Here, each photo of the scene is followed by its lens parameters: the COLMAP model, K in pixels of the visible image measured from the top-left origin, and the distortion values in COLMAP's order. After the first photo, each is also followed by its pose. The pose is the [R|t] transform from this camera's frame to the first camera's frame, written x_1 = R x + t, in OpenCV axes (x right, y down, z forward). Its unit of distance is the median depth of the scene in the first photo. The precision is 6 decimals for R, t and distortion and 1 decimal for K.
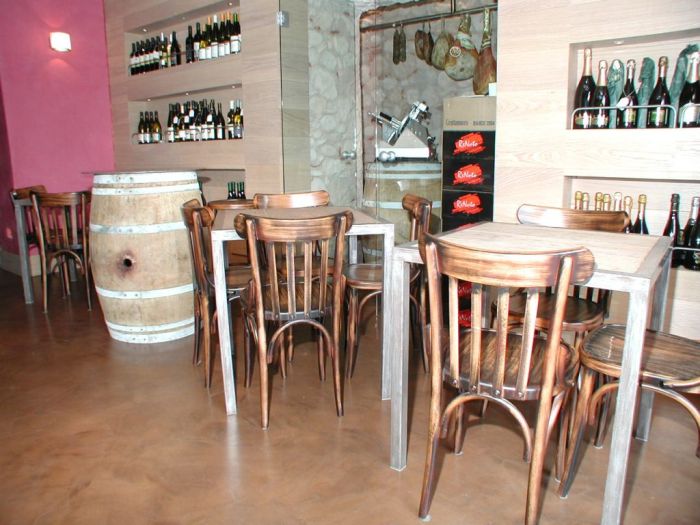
lens RADIAL K [[512.6, 0, 349.8], [0, 512.6, 247.3], [0, 0, 1]] dist [-0.157907, 0.100023]
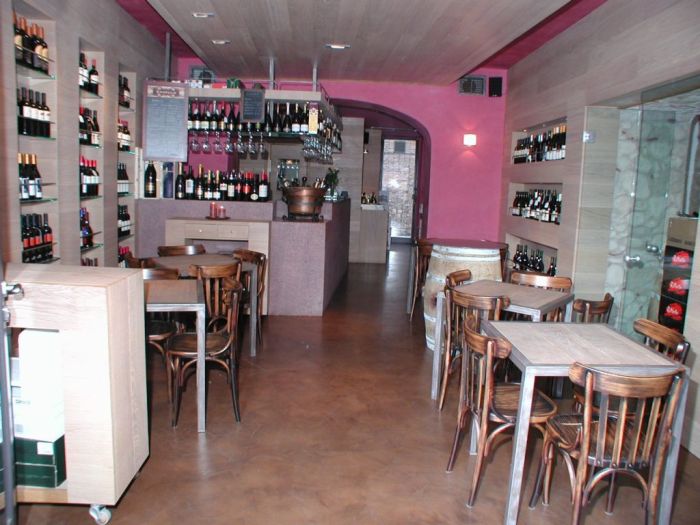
lens RADIAL K [[512.6, 0, 349.8], [0, 512.6, 247.3], [0, 0, 1]] dist [-0.157907, 0.100023]
pose [[0.615317, 0.129940, -0.777497, 0.423661], [-0.194172, 0.980914, 0.010267, -0.066358], [0.763991, 0.144651, 0.628803, -0.179369]]
